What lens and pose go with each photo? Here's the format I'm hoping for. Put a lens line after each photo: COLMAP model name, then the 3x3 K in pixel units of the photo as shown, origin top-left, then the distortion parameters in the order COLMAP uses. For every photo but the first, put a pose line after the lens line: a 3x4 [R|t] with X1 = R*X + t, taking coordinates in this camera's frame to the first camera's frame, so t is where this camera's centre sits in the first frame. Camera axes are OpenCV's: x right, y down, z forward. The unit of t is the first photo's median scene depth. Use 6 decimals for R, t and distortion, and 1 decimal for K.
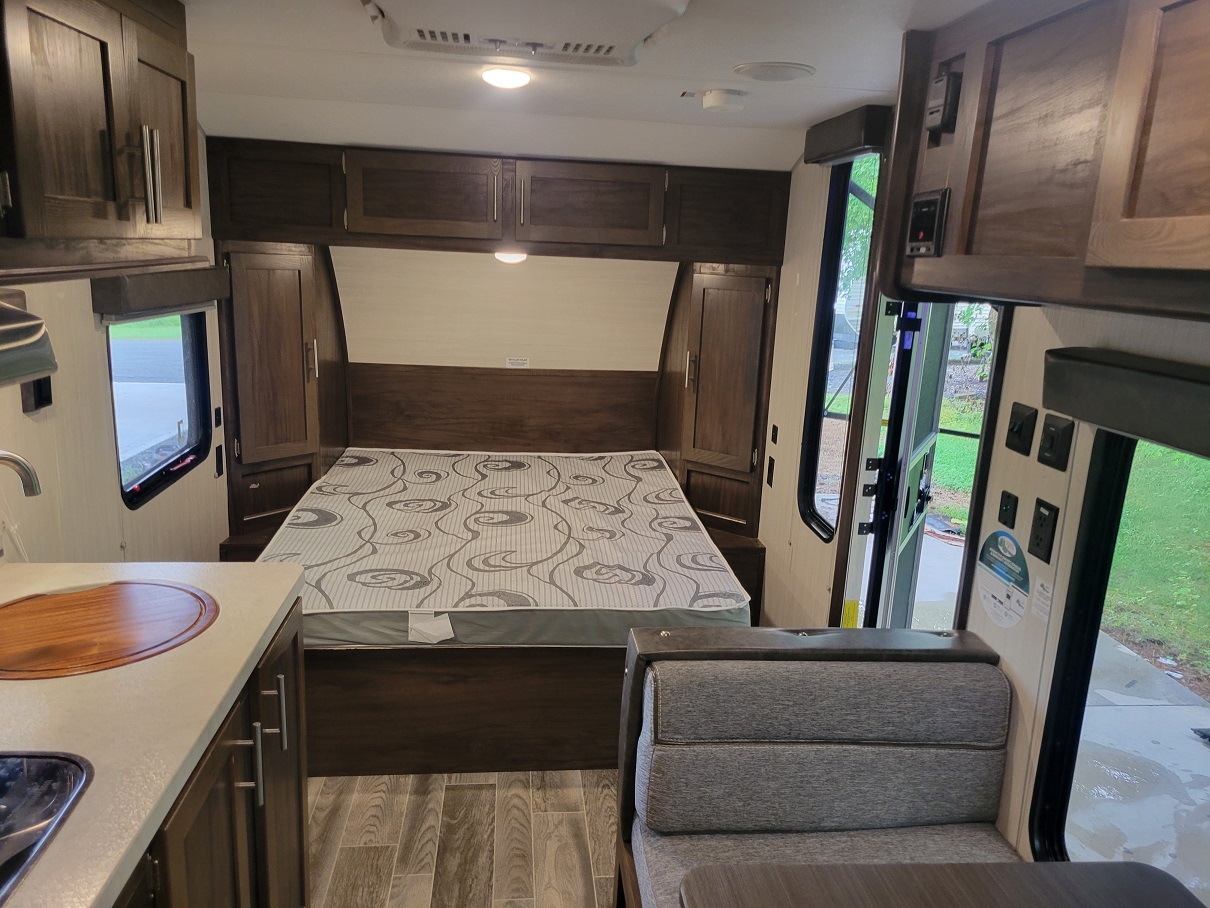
lens RADIAL K [[900.9, 0, 605.0], [0, 900.9, 454.0], [0, 0, 1]] dist [0.035701, -0.002171]
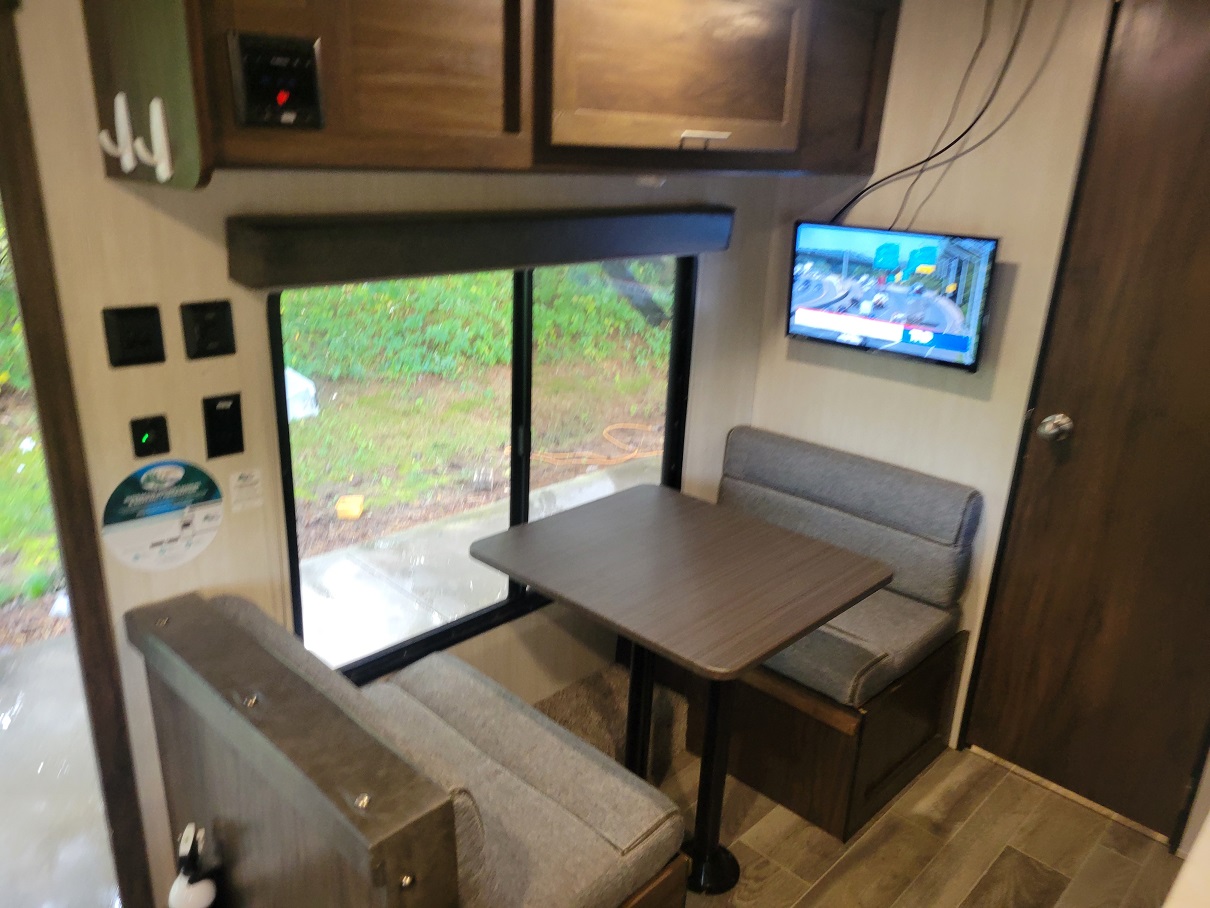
lens RADIAL K [[911.6, 0, 591.4], [0, 911.6, 476.6], [0, 0, 1]] dist [0.044120, -0.001004]
pose [[-0.636855, -0.328277, 0.697603, -0.398441], [0.108287, 0.857767, 0.502503, -0.281419], [-0.763341, 0.395563, -0.510726, 1.135149]]
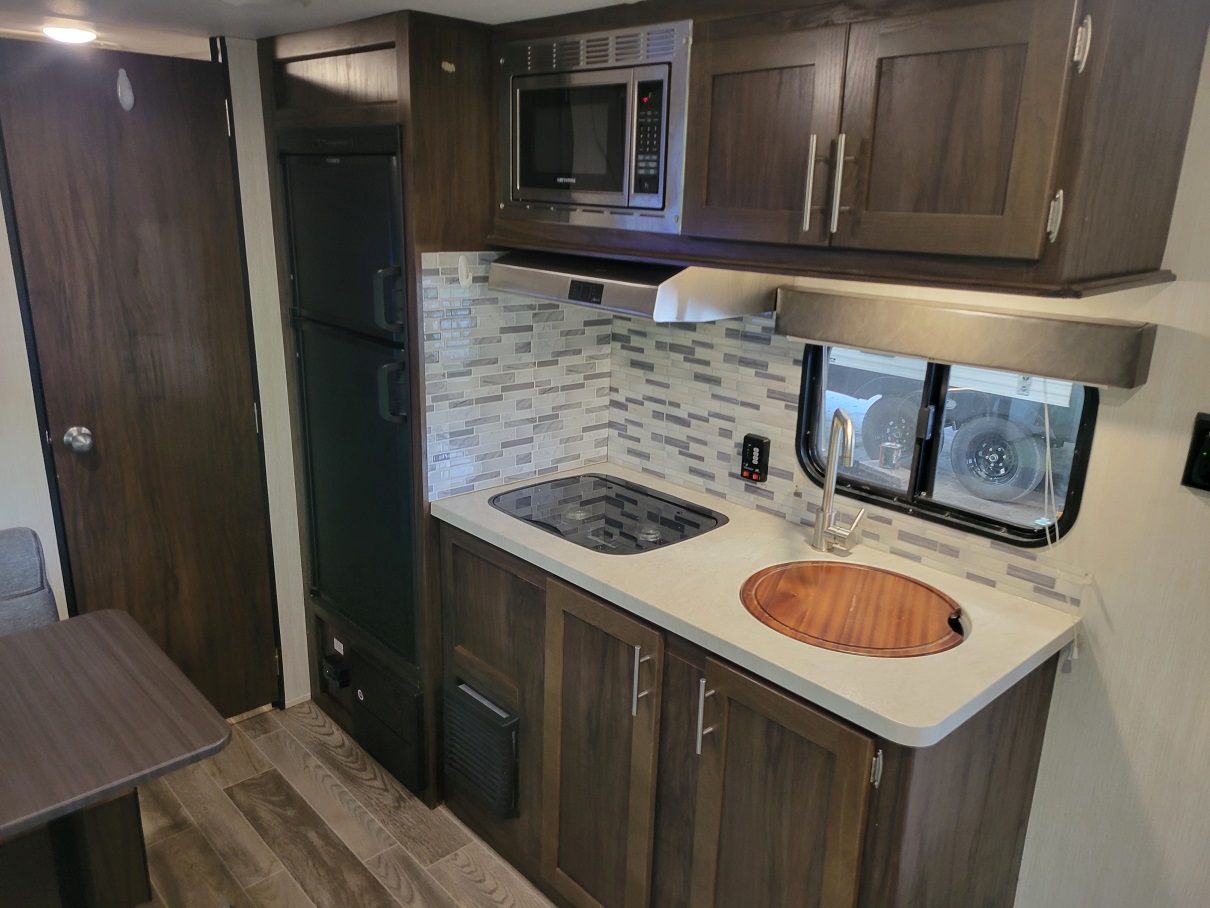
lens RADIAL K [[900.9, 0, 605.0], [0, 900.9, 454.0], [0, 0, 1]] dist [0.035701, -0.002171]
pose [[-0.795982, 0.103439, -0.596417, 0.250631], [-0.198476, 0.886223, 0.418588, -0.318722], [0.571857, 0.451563, -0.684887, 1.317296]]
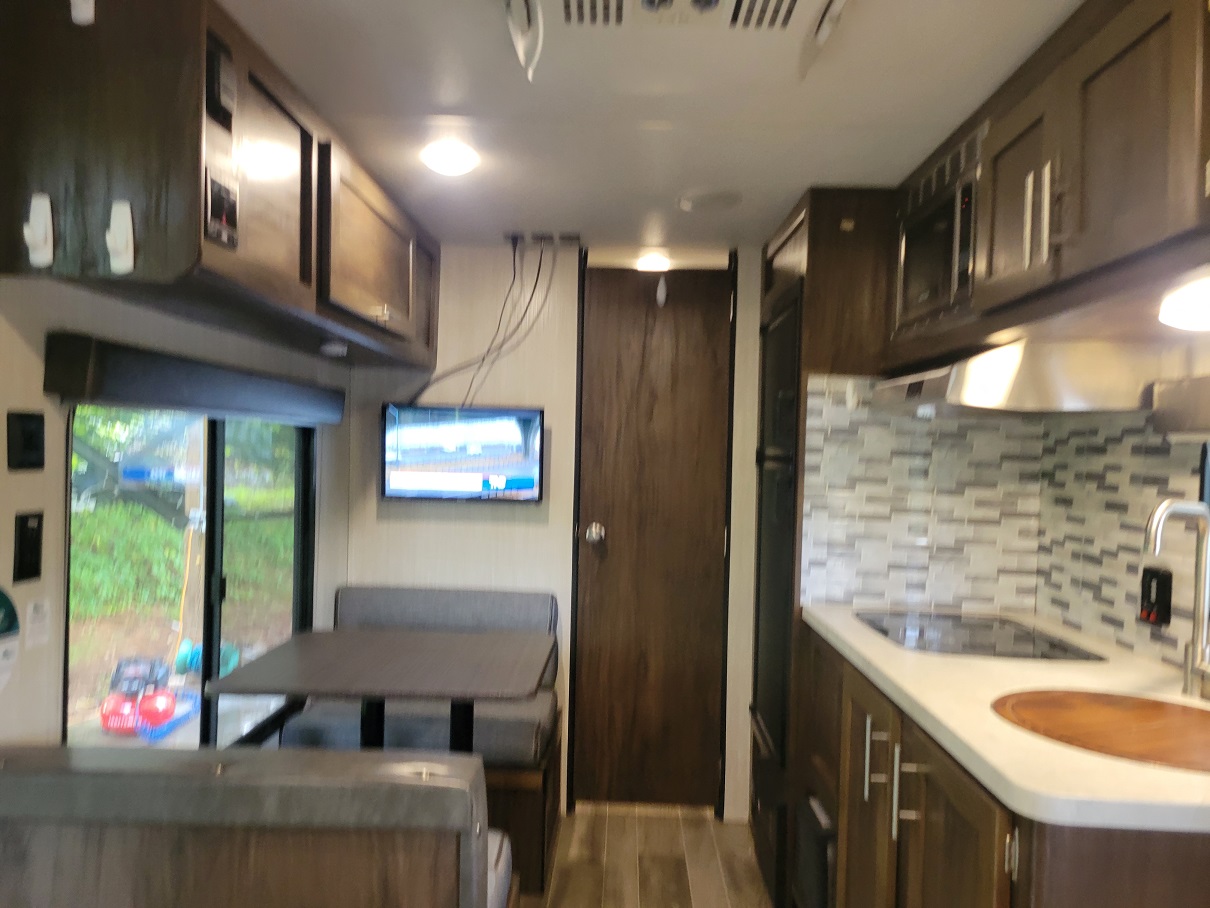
lens RADIAL K [[899.9, 0, 605.5], [0, 899.9, 469.7], [0, 0, 1]] dist [0.077474, -0.000745]
pose [[-0.989456, -0.074931, 0.123943, -0.143937], [-0.041776, 0.967051, 0.251134, -0.211308], [-0.138676, 0.243308, -0.959984, 1.628626]]
